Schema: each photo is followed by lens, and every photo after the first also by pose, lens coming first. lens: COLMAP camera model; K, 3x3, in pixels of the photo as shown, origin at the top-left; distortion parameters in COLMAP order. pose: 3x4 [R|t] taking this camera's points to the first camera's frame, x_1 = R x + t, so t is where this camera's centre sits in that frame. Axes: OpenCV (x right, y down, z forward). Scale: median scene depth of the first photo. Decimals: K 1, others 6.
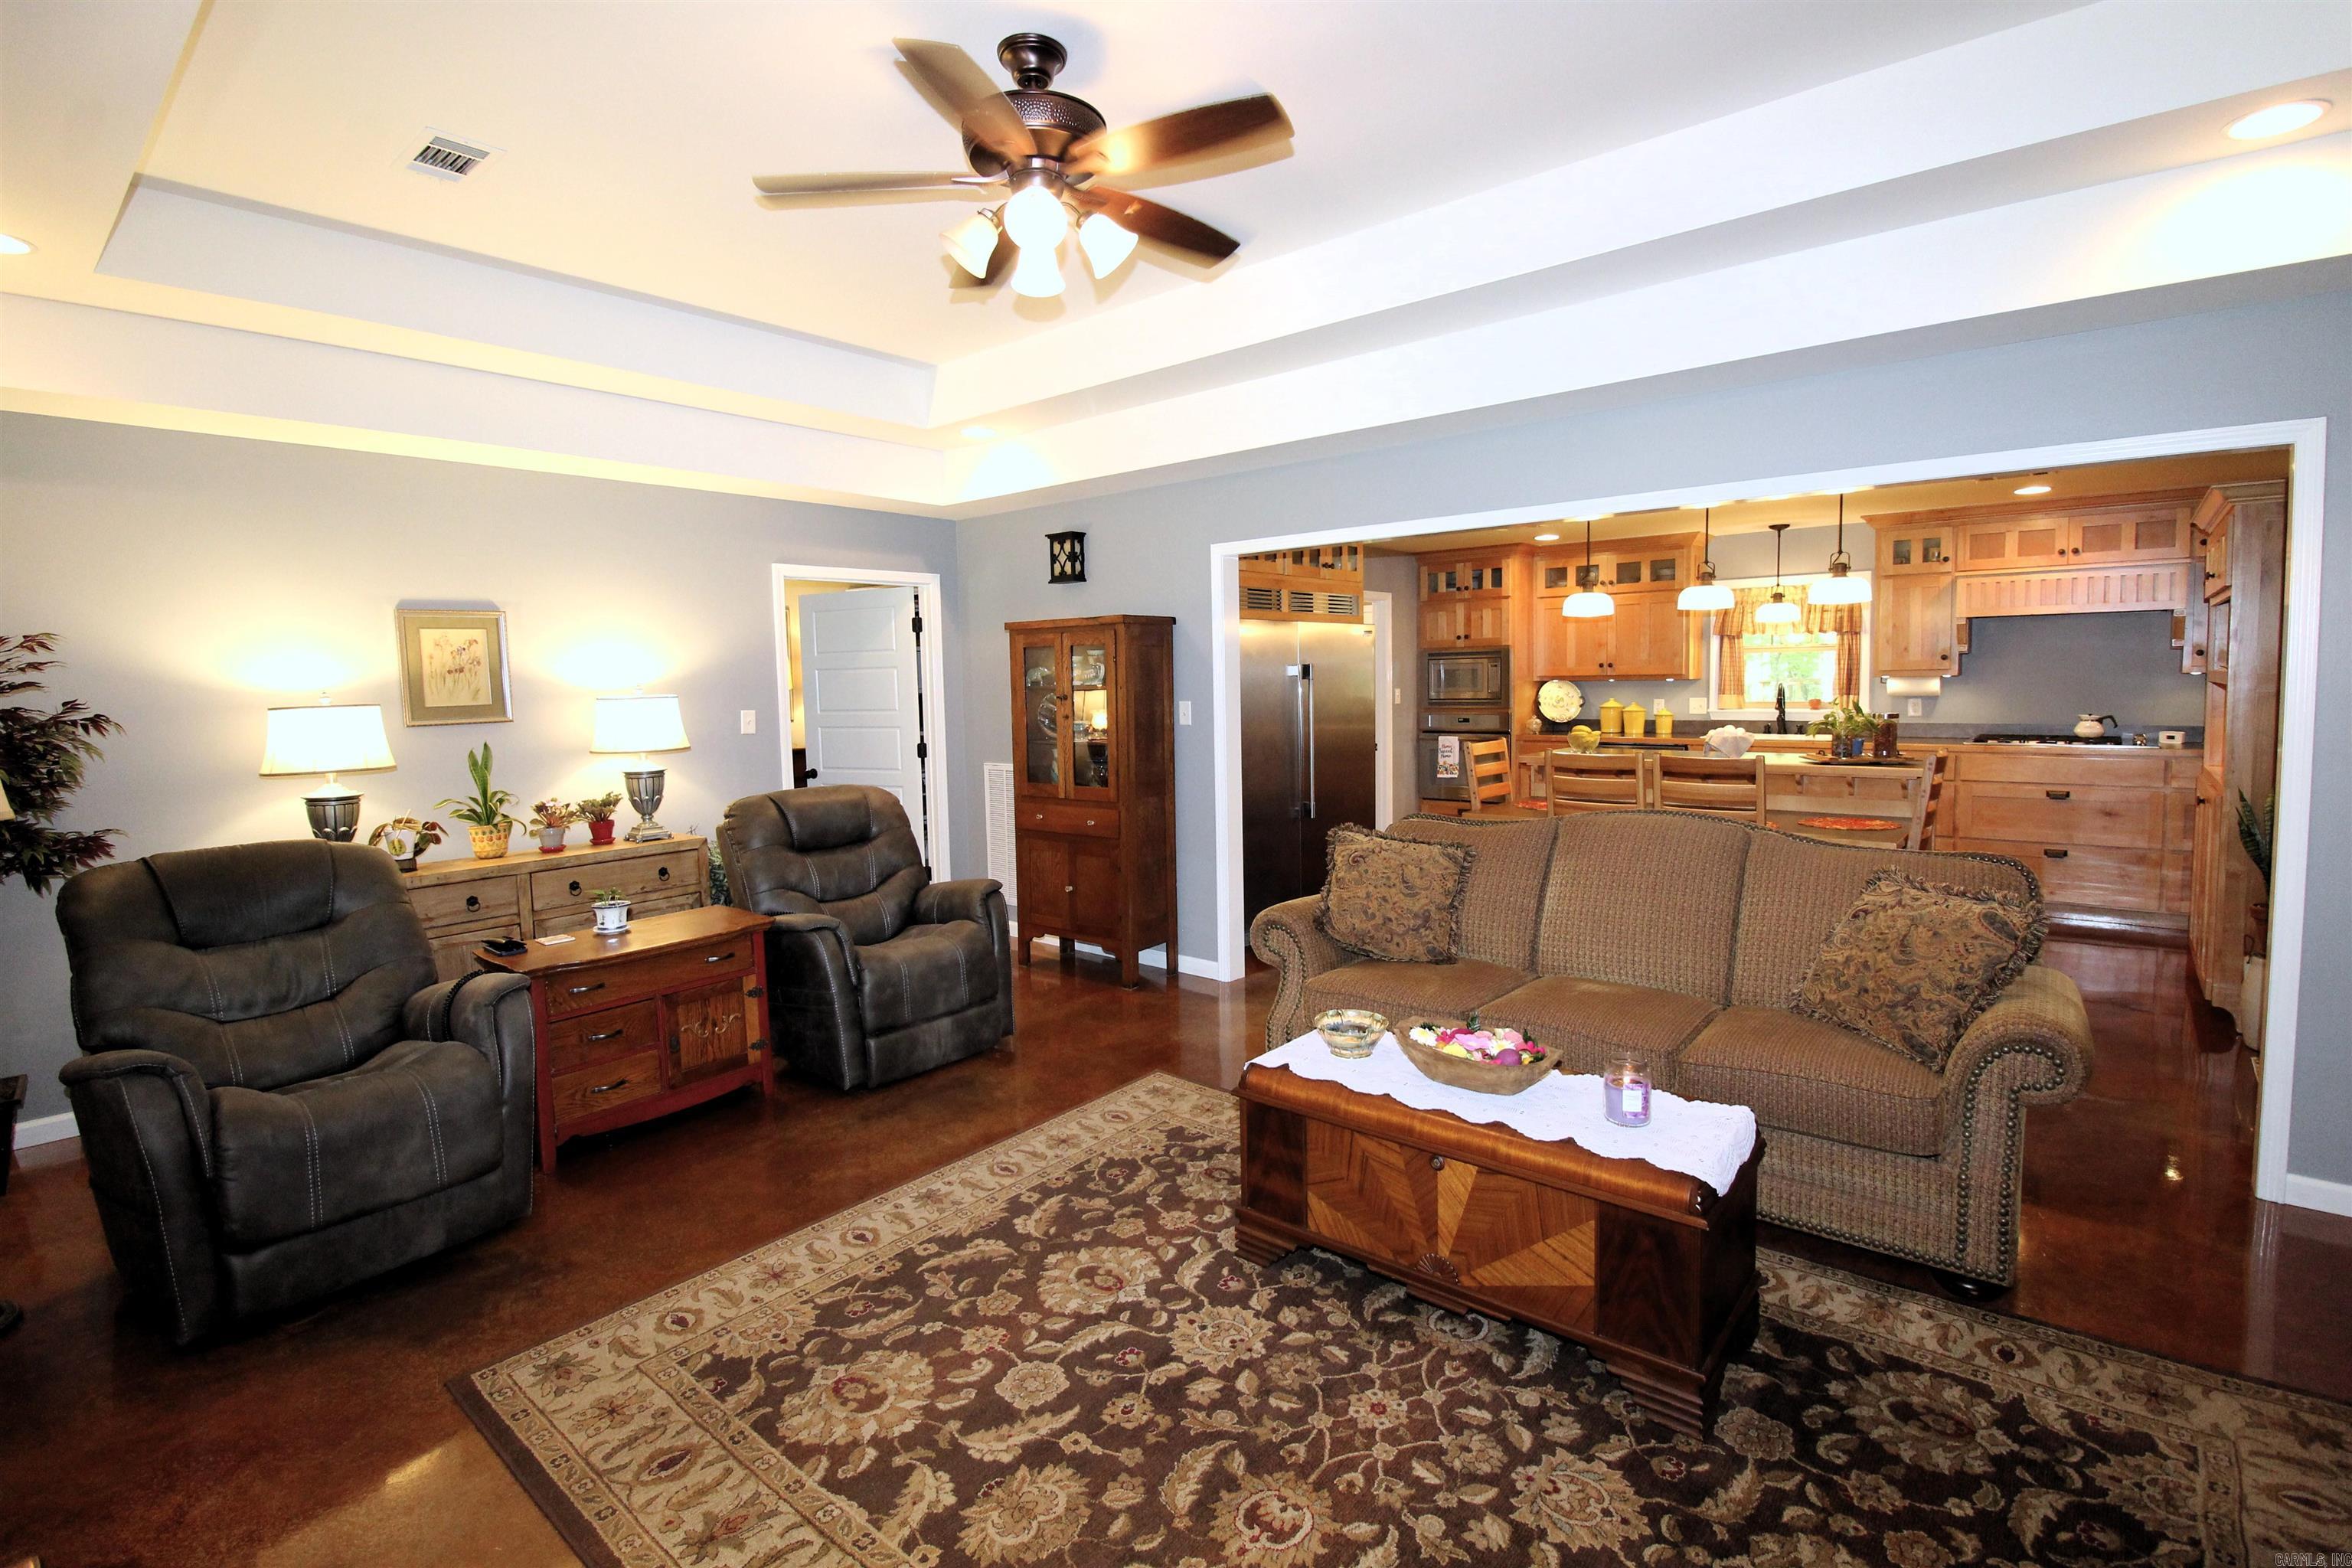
lens RADIAL K [[1088.7, 0, 1194.7], [0, 1088.7, 742.7], [0, 0, 1]] dist [0.017893, -0.020825]
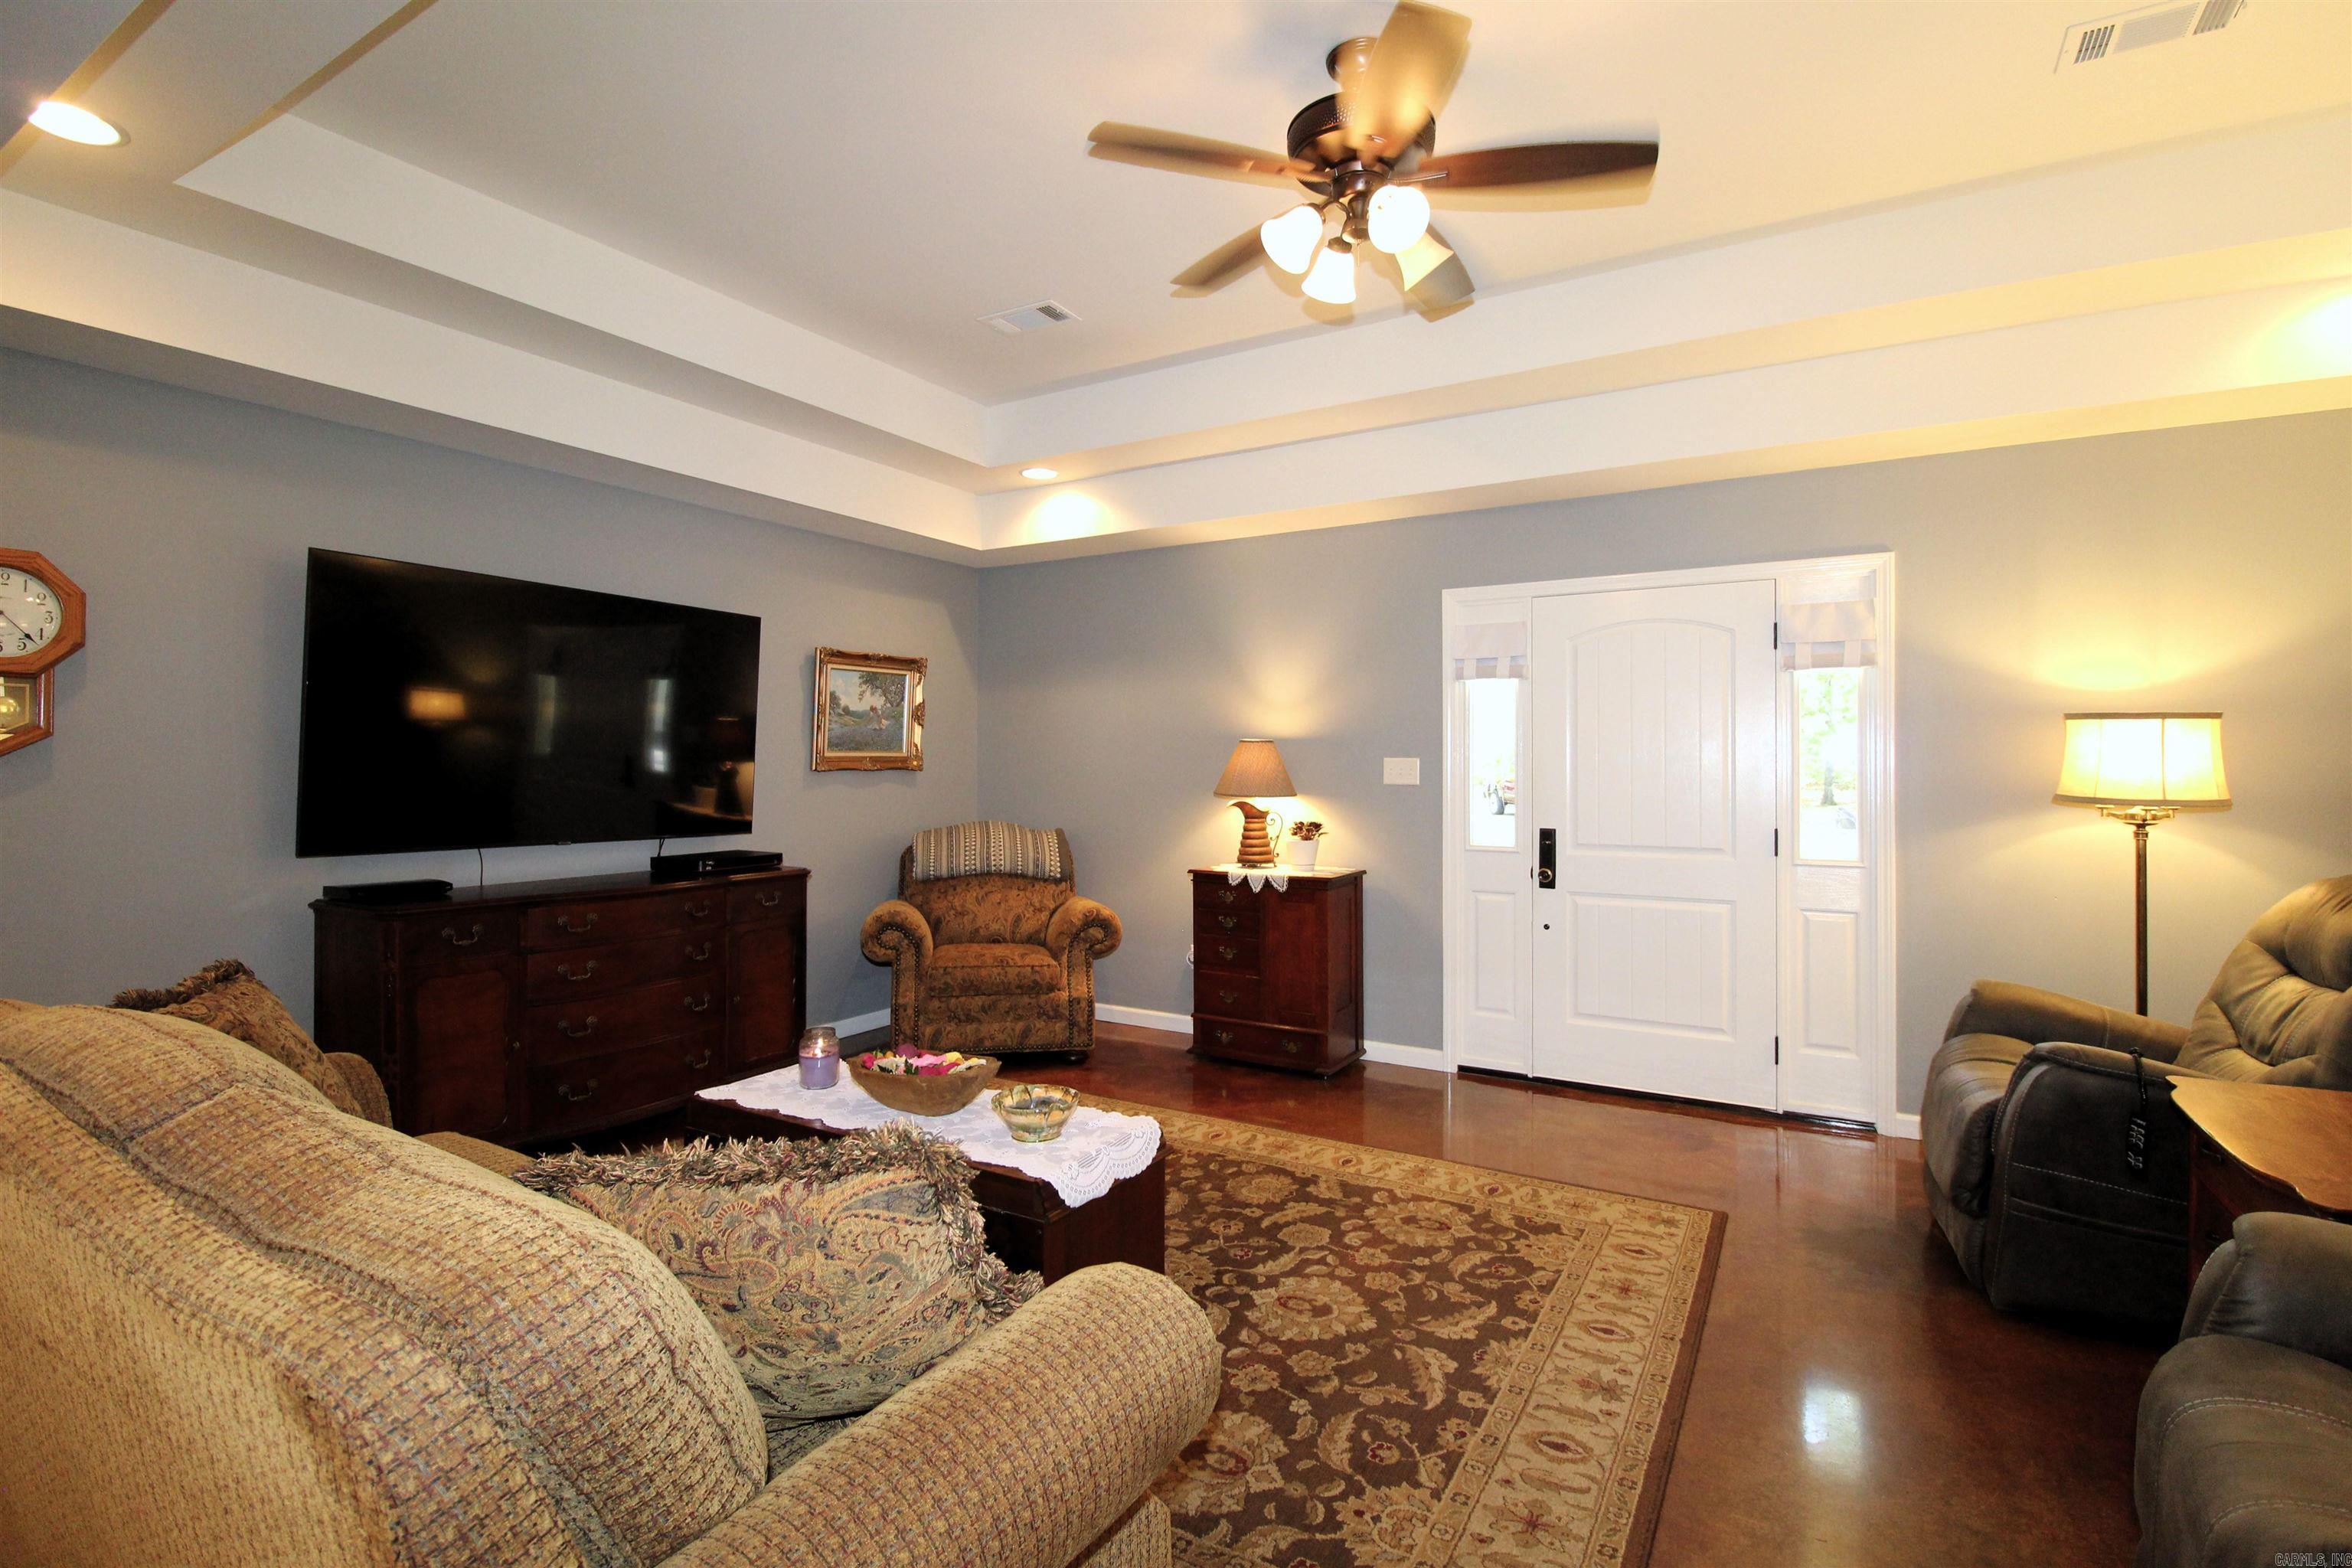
lens RADIAL K [[1092.1, 0, 1185.0], [0, 1092.1, 757.9], [0, 0, 1]] dist [0.010083, -0.022312]
pose [[-0.987834, 0.013209, -0.154948, 0.126777], [0.004708, 0.998469, 0.055107, -0.042477], [0.155438, 0.053707, -0.986385, 1.477781]]
